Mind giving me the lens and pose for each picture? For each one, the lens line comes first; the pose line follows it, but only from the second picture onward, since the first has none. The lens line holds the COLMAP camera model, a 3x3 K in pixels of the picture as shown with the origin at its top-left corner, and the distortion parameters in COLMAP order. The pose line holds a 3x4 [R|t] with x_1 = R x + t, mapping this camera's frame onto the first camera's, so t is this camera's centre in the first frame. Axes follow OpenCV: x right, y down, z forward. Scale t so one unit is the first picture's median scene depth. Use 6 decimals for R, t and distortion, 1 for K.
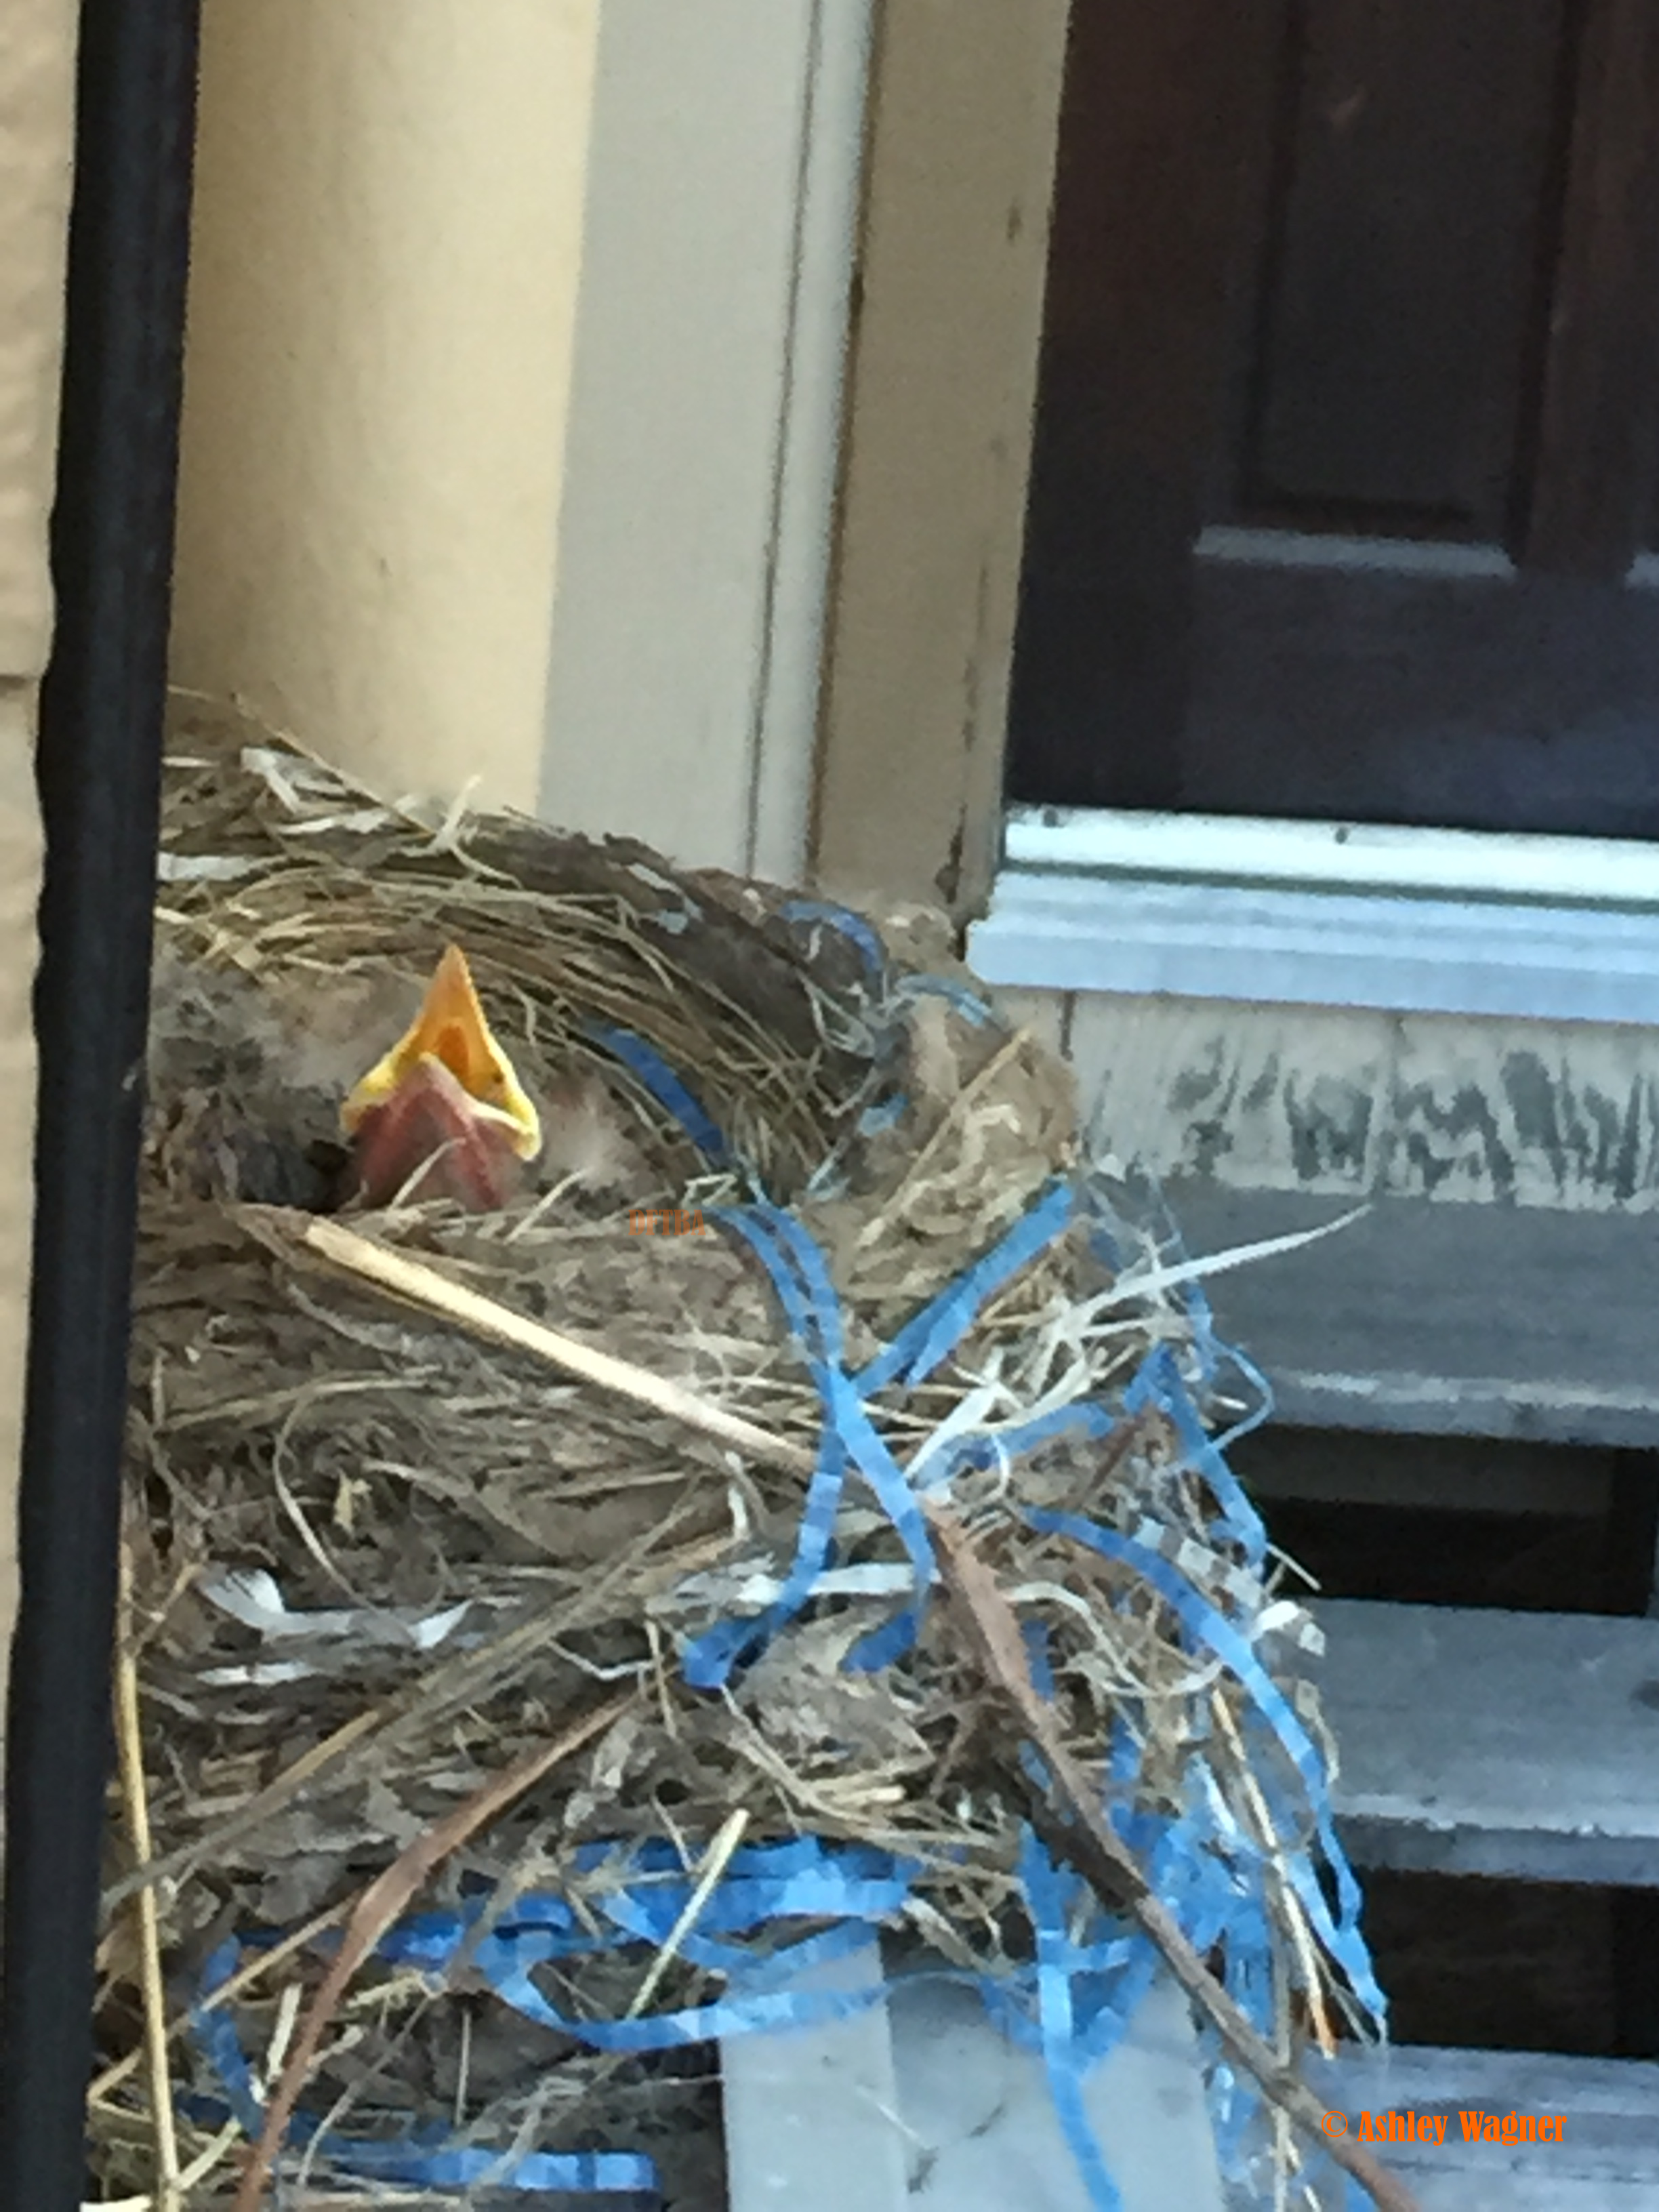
lens RADIAL K [[8064.6, 0, 829.5], [0, 8064.6, 1106.0], [0, 0, 1]] dist [0.244776, 3.042190]
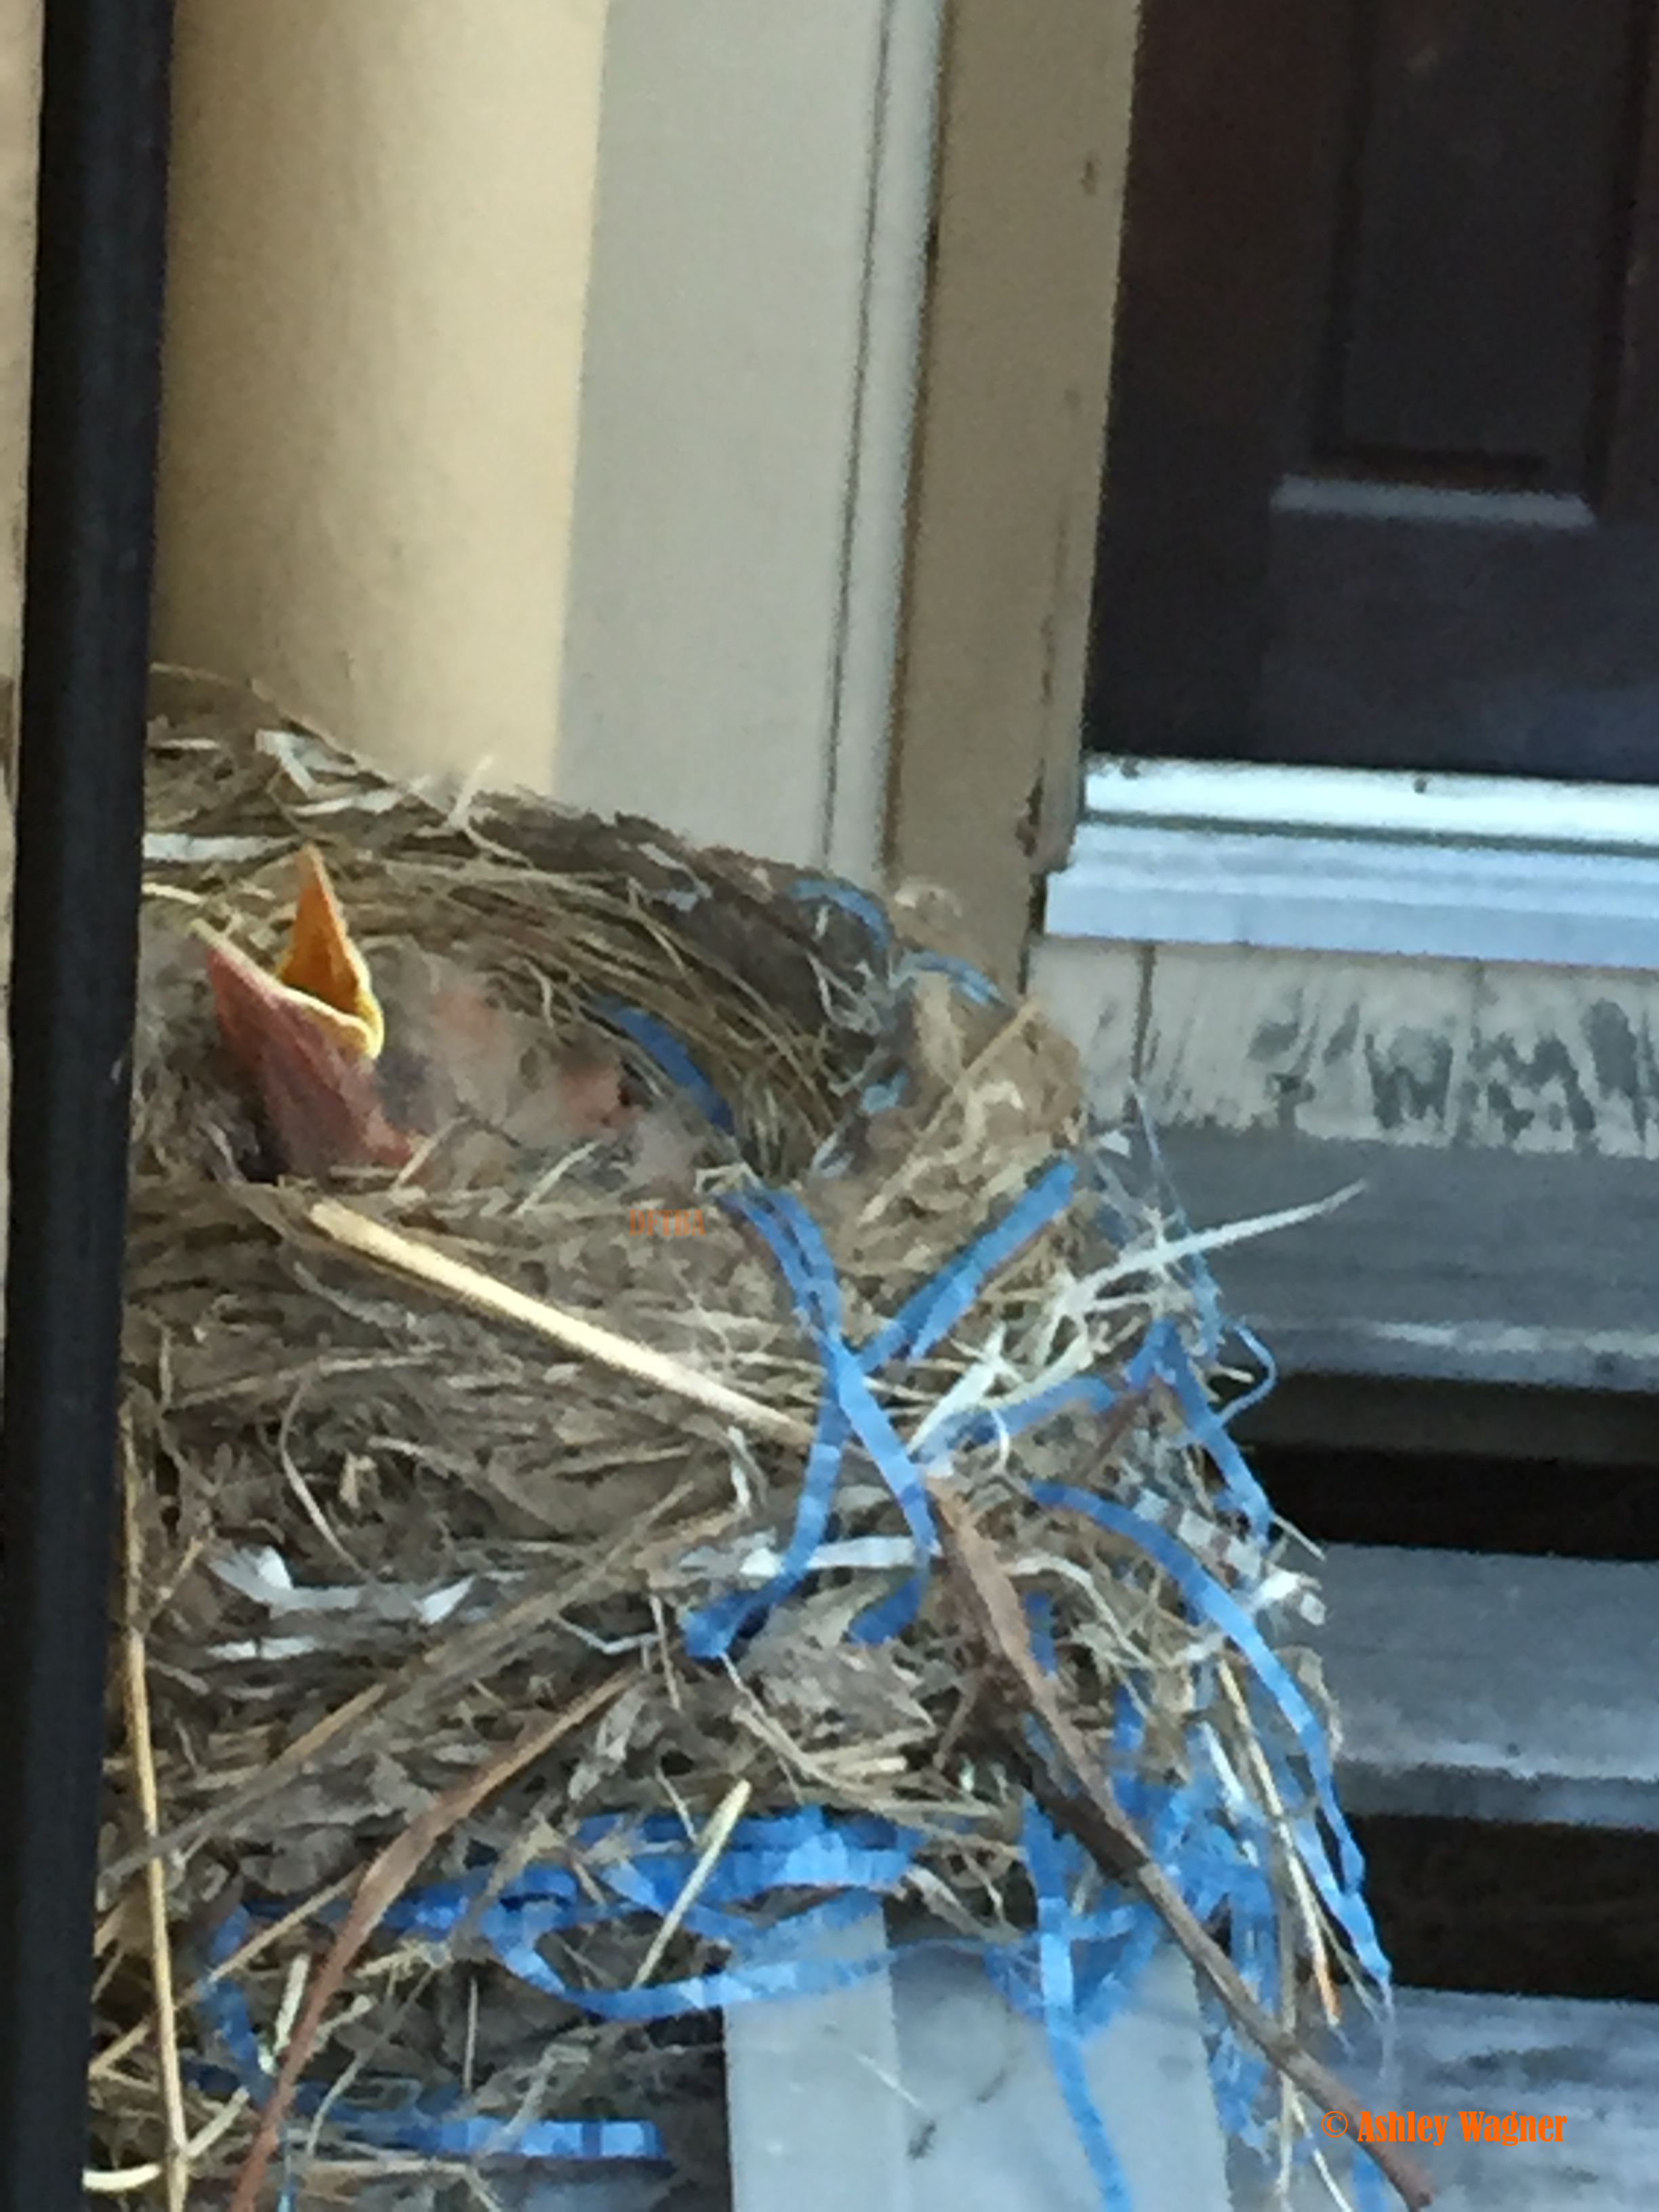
lens RADIAL K [[8064.6, 0, 829.5], [0, 8064.6, 1106.0], [0, 0, 1]] dist [0.244776, 3.042190]
pose [[0.999932, -0.003586, -0.011131, 0.011183], [0.003655, 0.999974, 0.006258, -0.003718], [0.011108, -0.006299, 0.999918, -0.010867]]
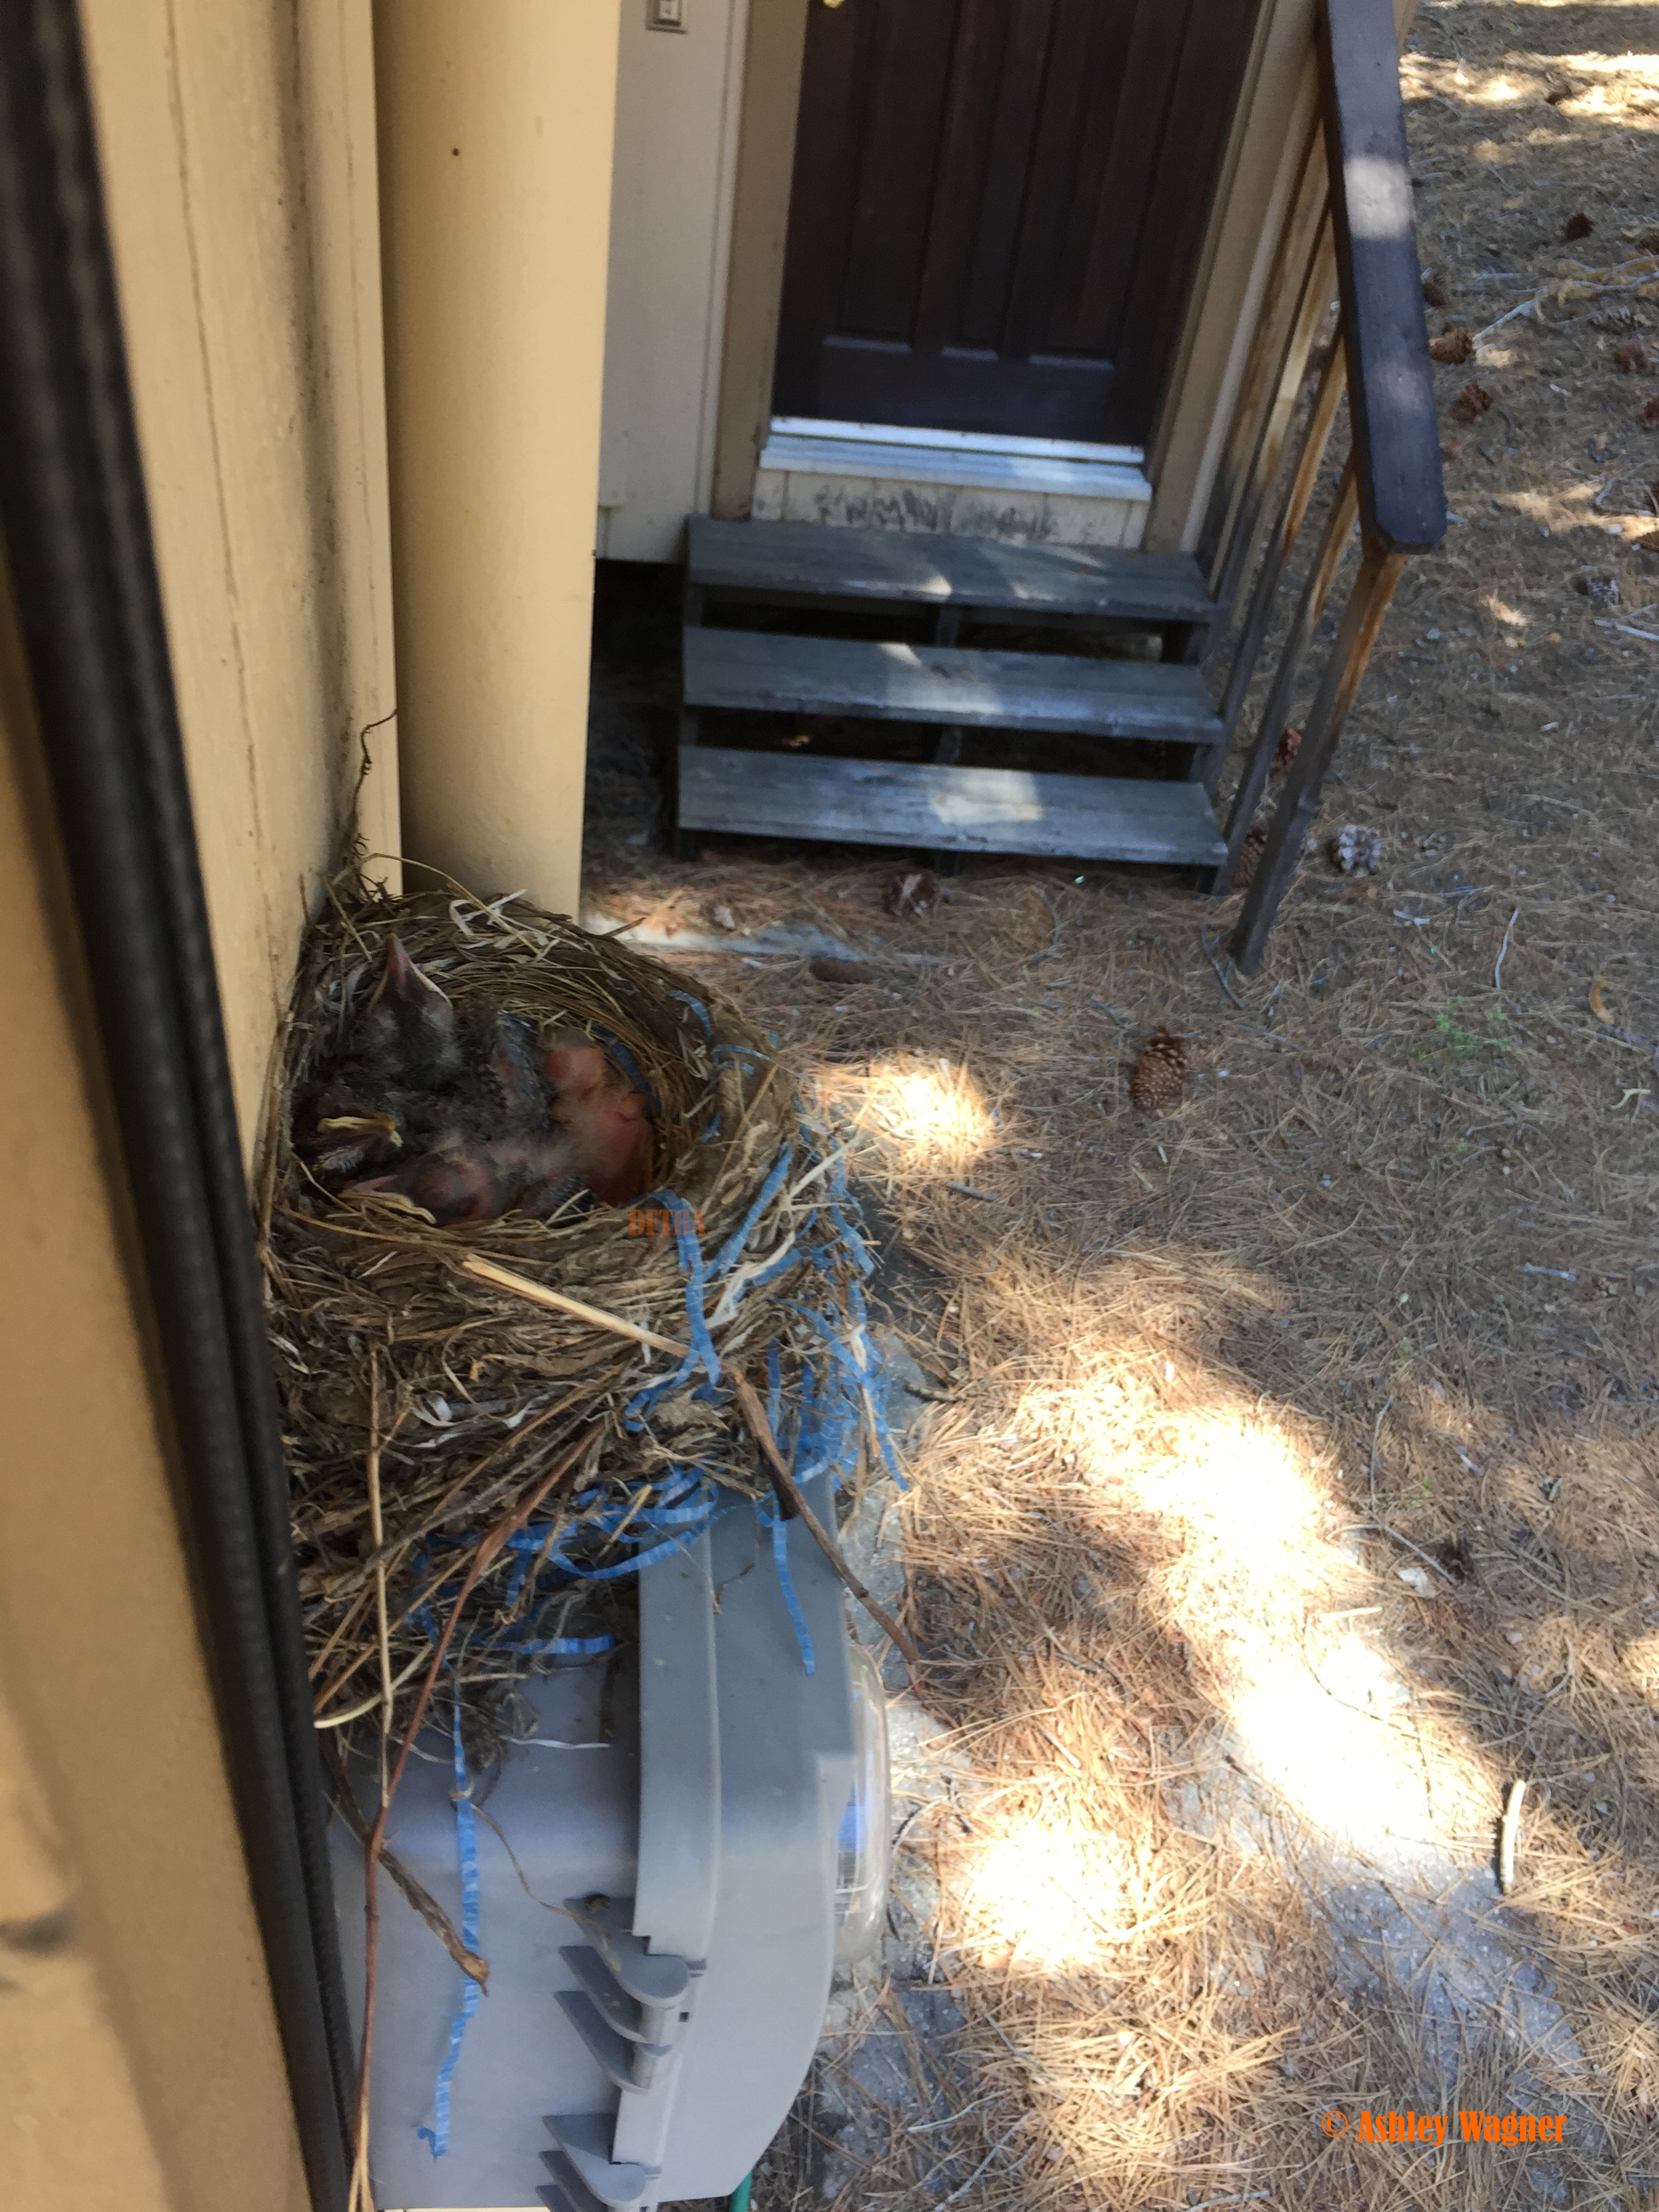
lens RADIAL K [[1935.7, 0, 829.5], [0, 1935.7, 1106.0], [0, 0, 1]] dist [0.135822, -0.000243]
pose [[0.998518, 0.004051, 0.054273, 0.010699], [-0.020916, 0.949204, 0.313966, -0.197301], [-0.050244, -0.314636, 0.947882, 0.480654]]
